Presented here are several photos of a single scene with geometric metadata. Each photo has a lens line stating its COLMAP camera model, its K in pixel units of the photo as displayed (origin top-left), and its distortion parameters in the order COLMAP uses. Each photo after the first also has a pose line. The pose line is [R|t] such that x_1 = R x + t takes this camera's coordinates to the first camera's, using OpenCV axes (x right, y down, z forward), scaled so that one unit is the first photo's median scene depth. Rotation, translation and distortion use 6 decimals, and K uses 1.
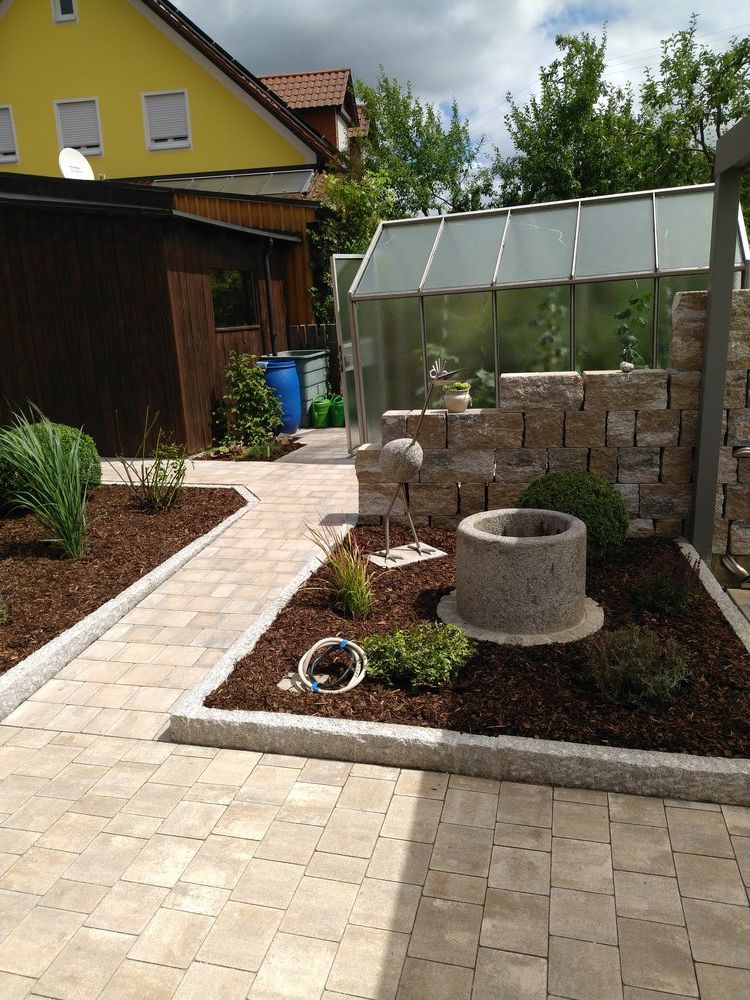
lens RADIAL K [[750.1, 0, 378.7], [0, 750.1, 499.7], [0, 0, 1]] dist [0.068294, -0.082094]
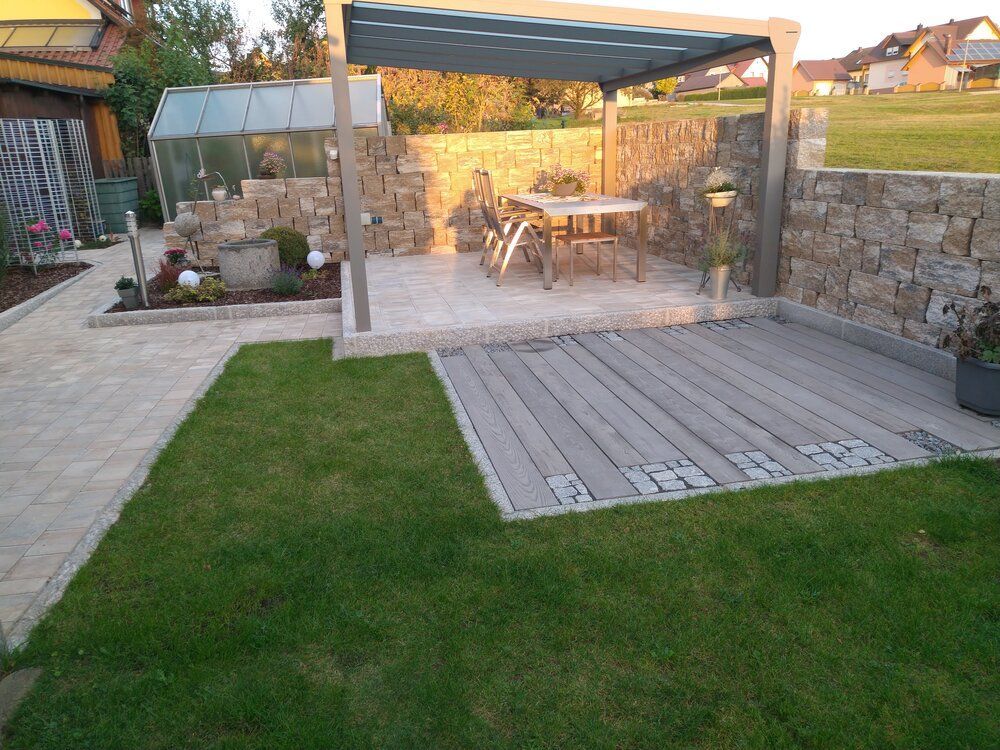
lens RADIAL K [[750.1, 0, 496.2], [0, 750.1, 368.4], [0, 0, 1]] dist [0.068294, -0.082094]
pose [[0.929572, -0.100221, 0.354756, 0.032751], [0.088804, 0.994874, 0.048363, 0.277172], [-0.357785, -0.013453, 0.933707, -1.044822]]
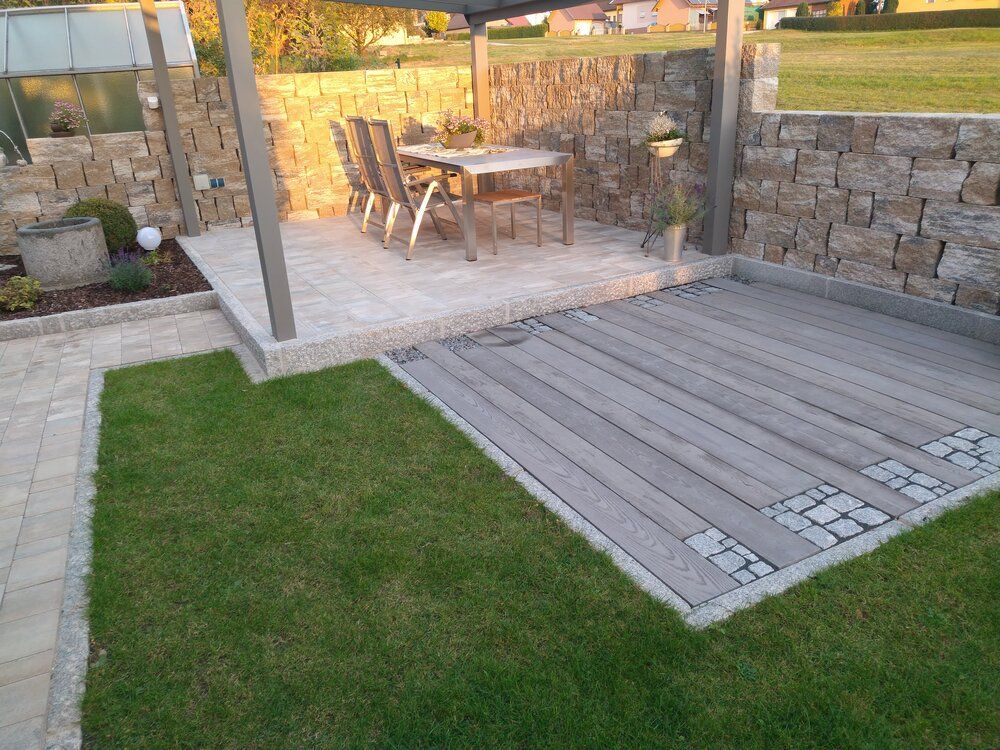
lens RADIAL K [[750.1, 0, 497.2], [0, 750.1, 368.5], [0, 0, 1]] dist [0.068294, -0.082094]
pose [[0.784005, -0.222003, 0.579699, -0.075949], [0.163214, 0.974726, 0.152548, 0.191238], [-0.598914, -0.024984, 0.800424, -0.733674]]
